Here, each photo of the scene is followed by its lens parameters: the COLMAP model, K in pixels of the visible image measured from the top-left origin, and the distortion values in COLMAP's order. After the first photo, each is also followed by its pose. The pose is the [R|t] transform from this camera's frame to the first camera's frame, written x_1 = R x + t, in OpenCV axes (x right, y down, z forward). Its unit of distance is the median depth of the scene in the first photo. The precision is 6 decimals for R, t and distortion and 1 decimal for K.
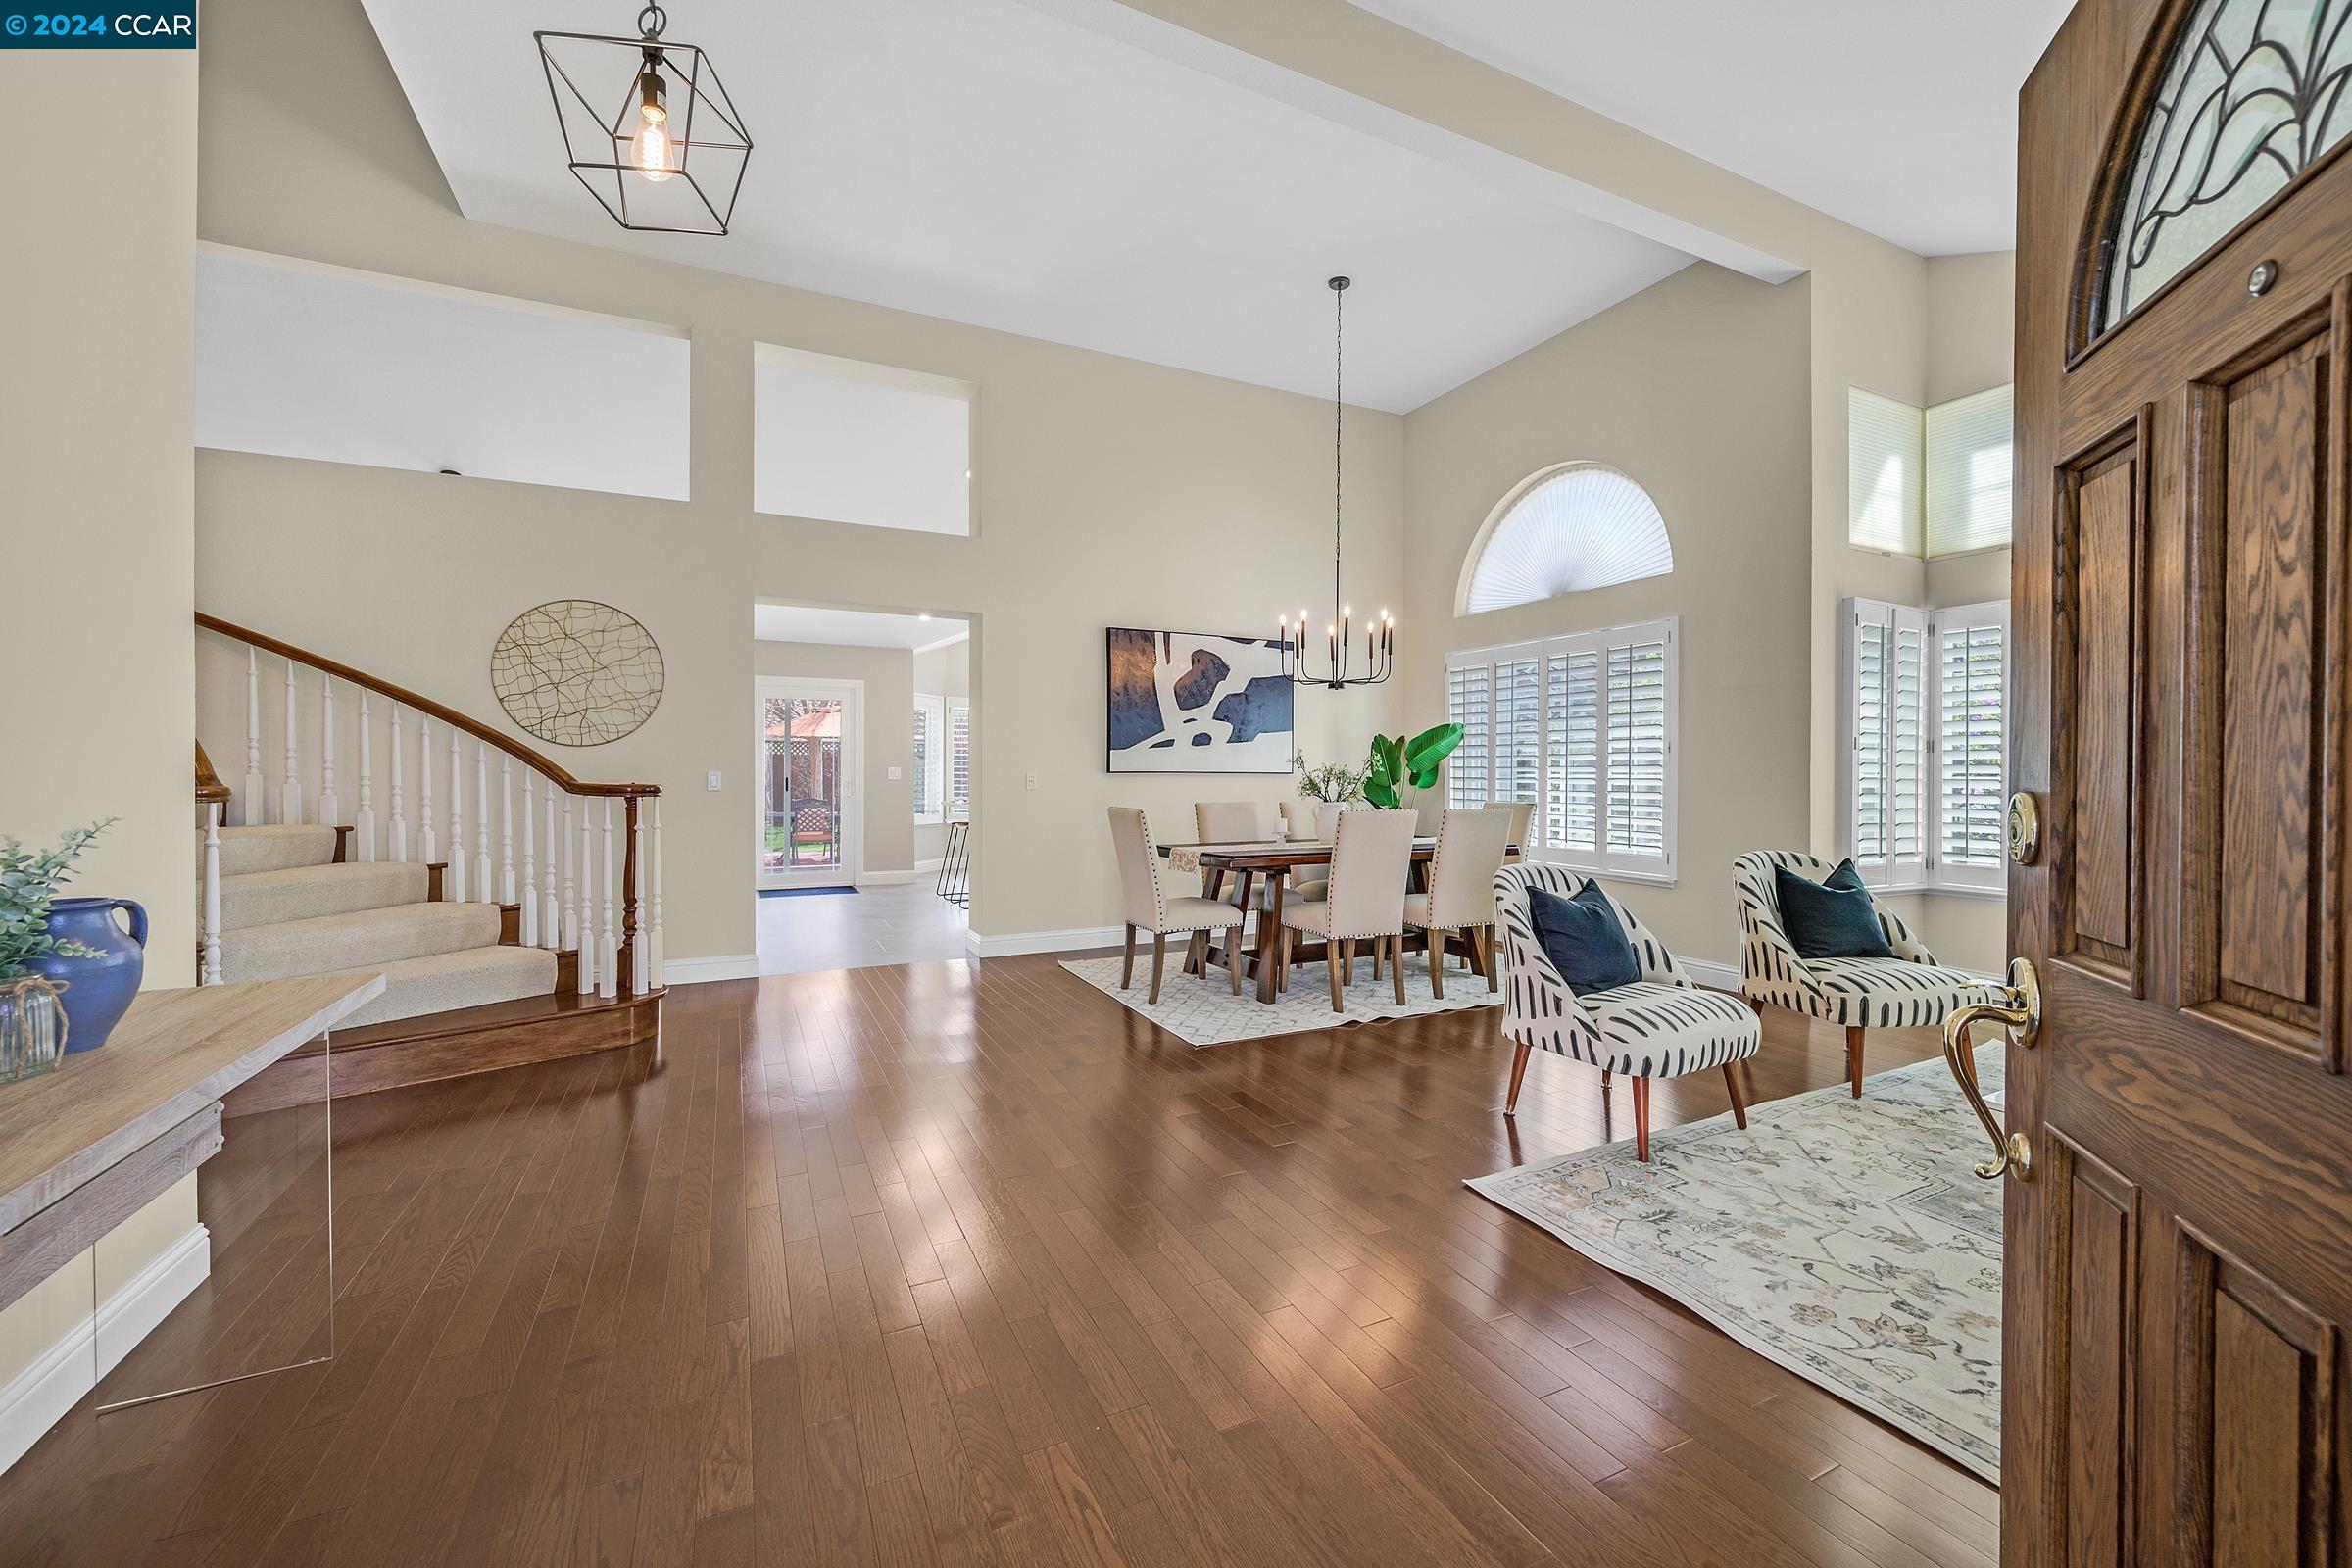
lens RADIAL K [[933.6, 0, 1199.8], [0, 933.6, 773.6], [0, 0, 1]] dist [-0.000515, 0.000180]
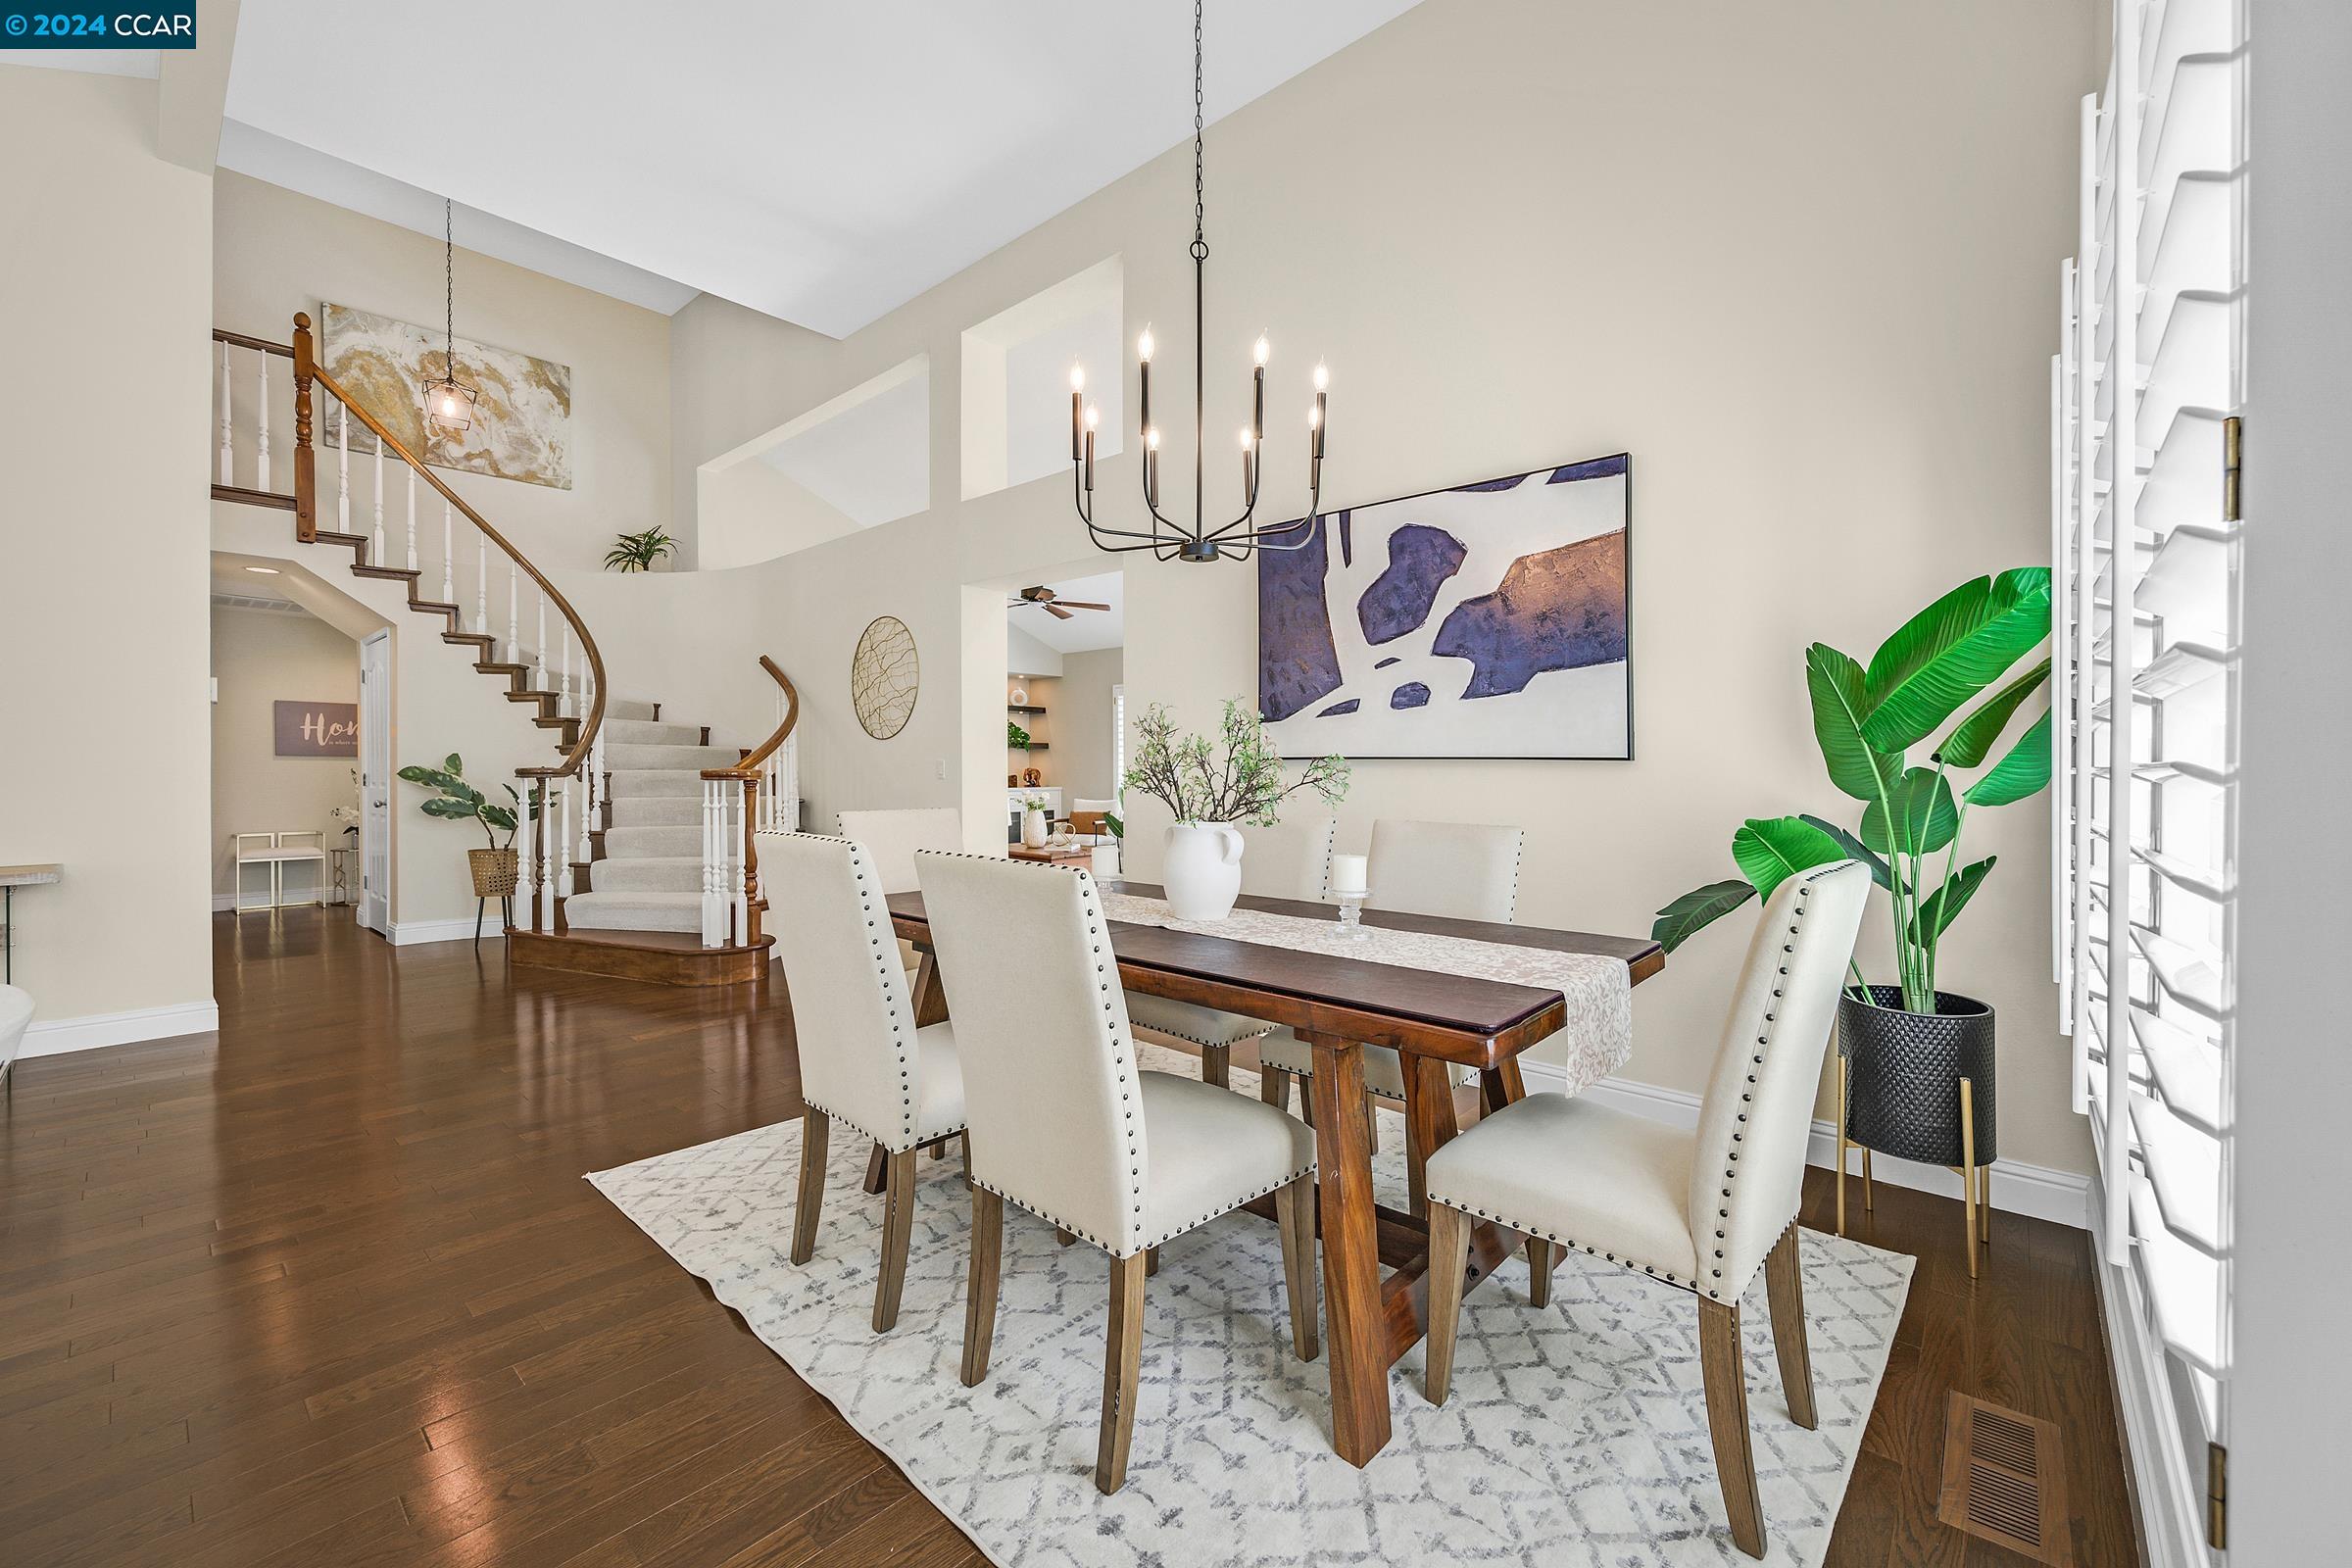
lens RADIAL K [[933.6, 0, 1181.0], [0, 933.6, 776.6], [0, 0, 1]] dist [-0.000515, 0.000180]
pose [[0.371173, 0.008020, -0.928529, 0.597430], [-0.004901, 0.999966, 0.006678, 0.008211], [0.928551, 0.002072, 0.371200, 0.922911]]
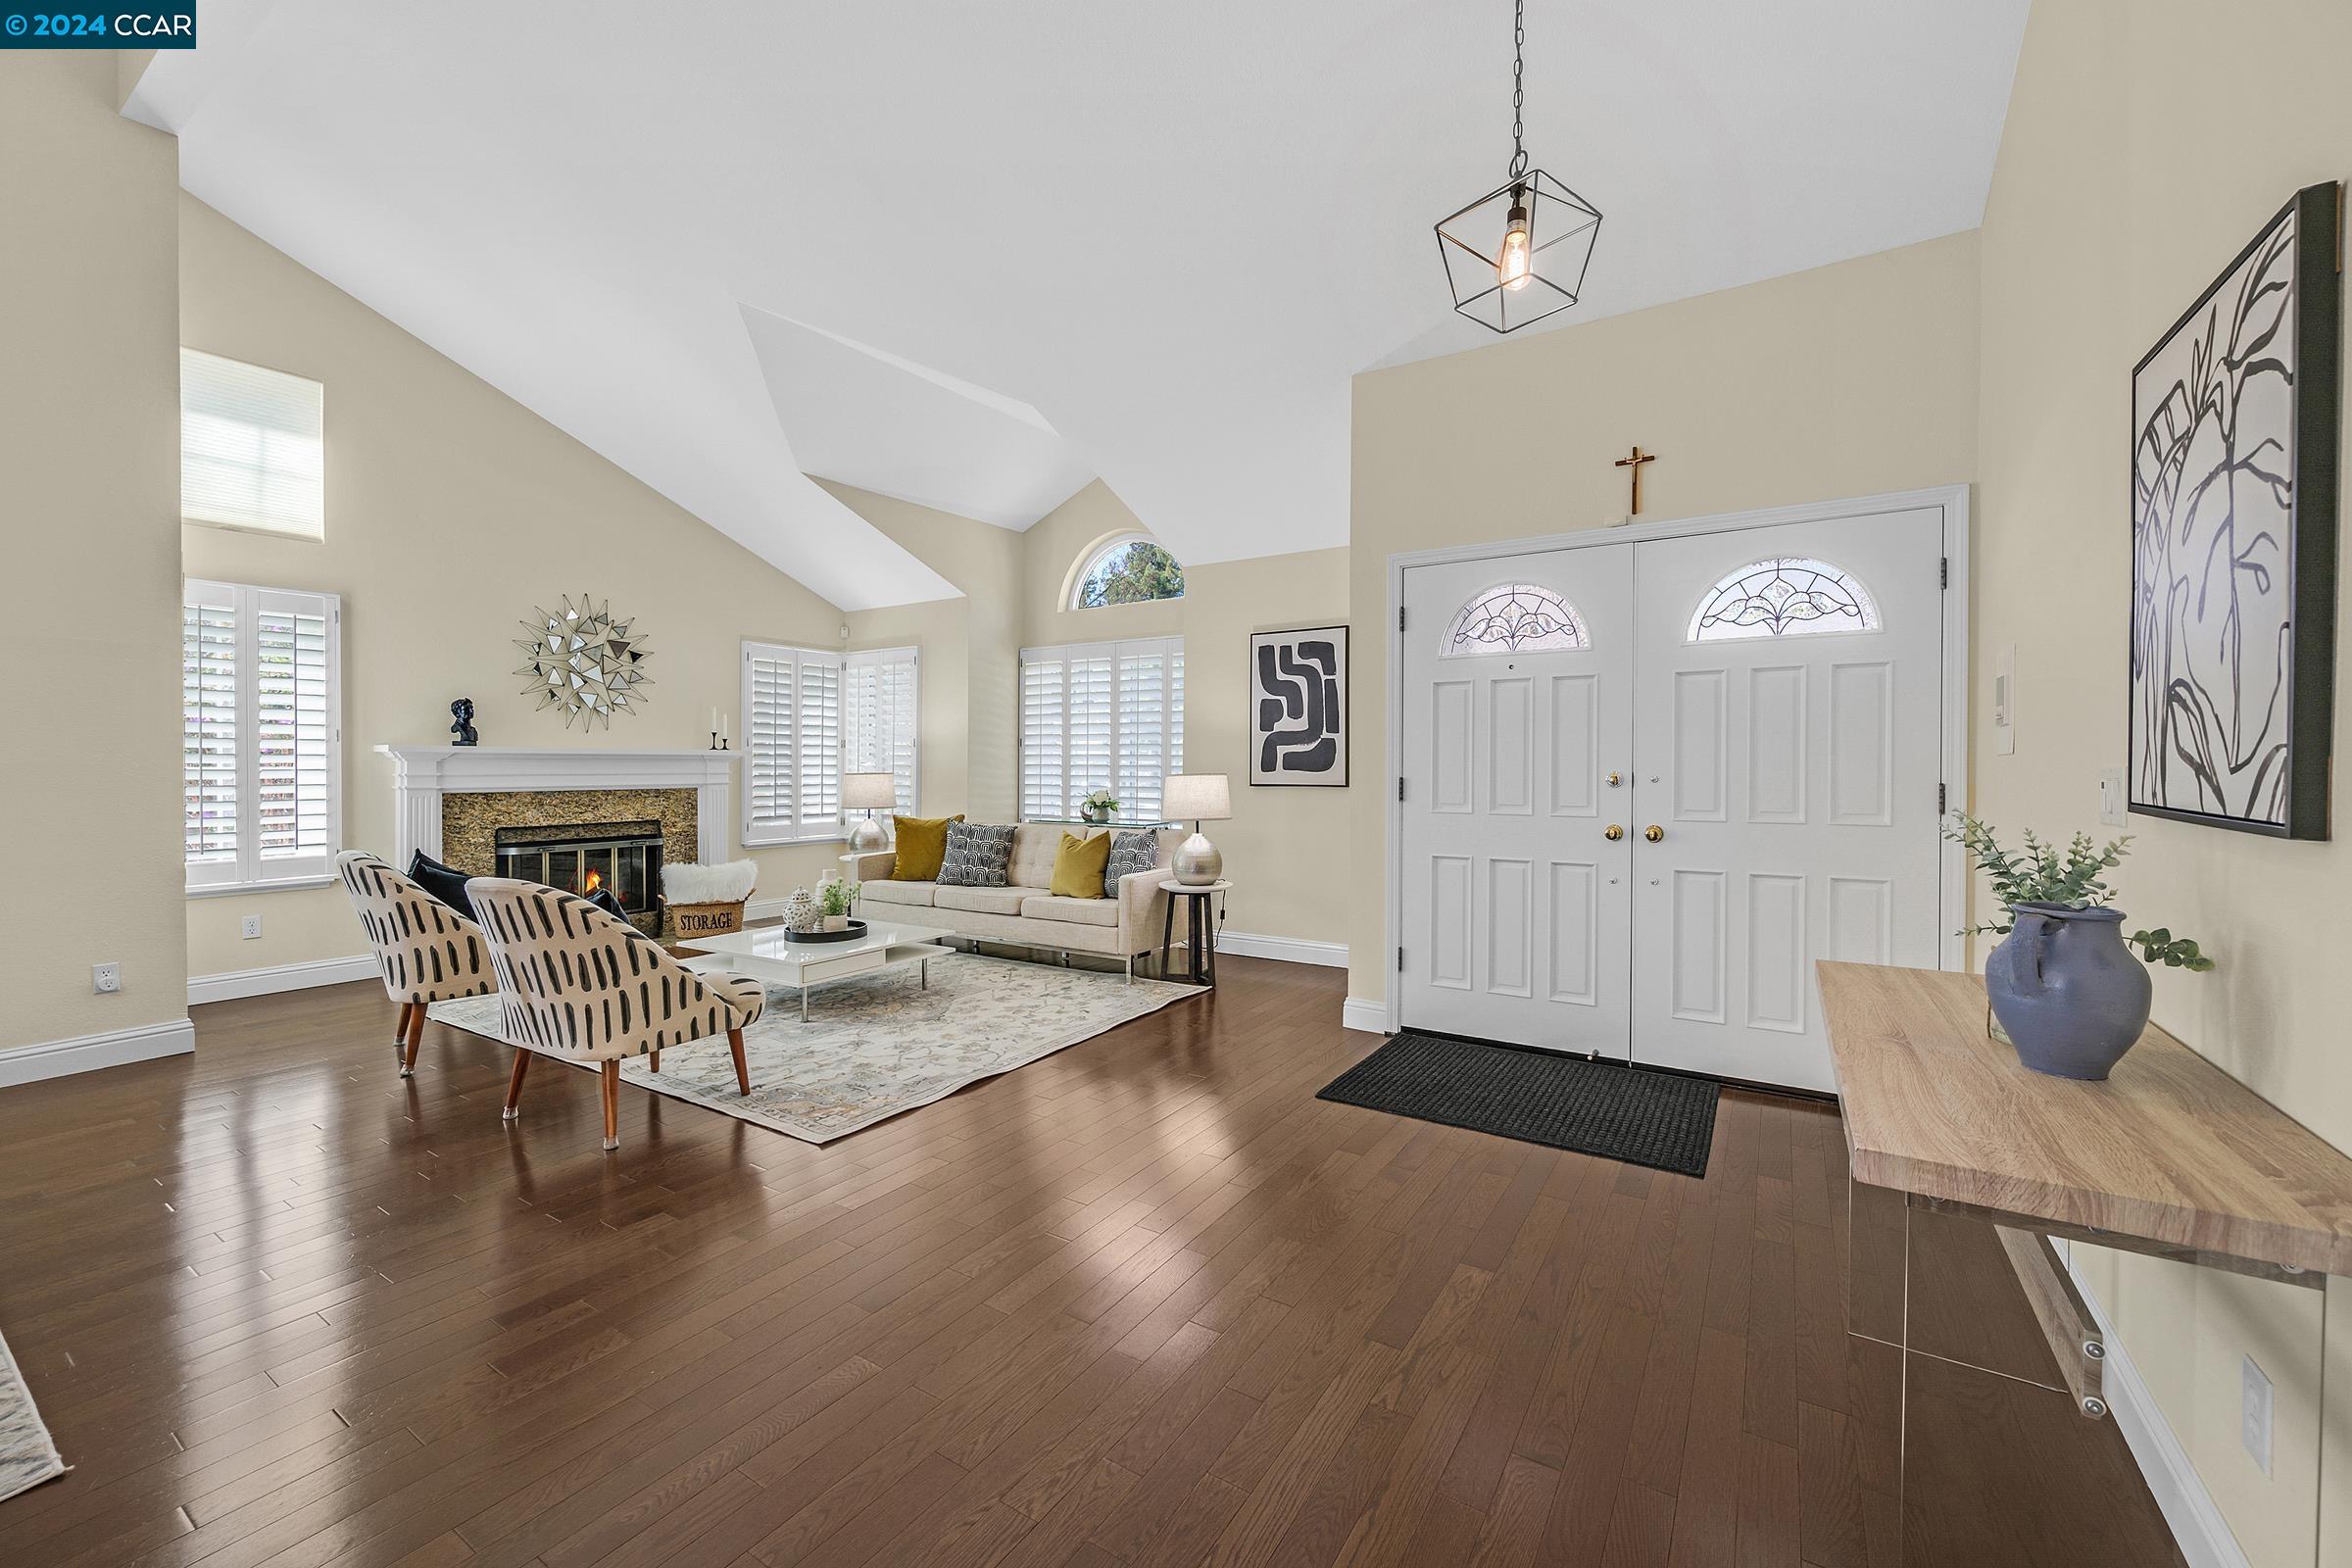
lens RADIAL K [[933.6, 0, 1175.5], [0, 933.6, 774.5], [0, 0, 1]] dist [-0.000515, 0.000180]
pose [[-0.509133, -0.011560, 0.860610, -0.460070], [0.002451, 0.999886, 0.014881, -0.000762], [-0.860684, 0.009686, -0.509047, 0.650634]]
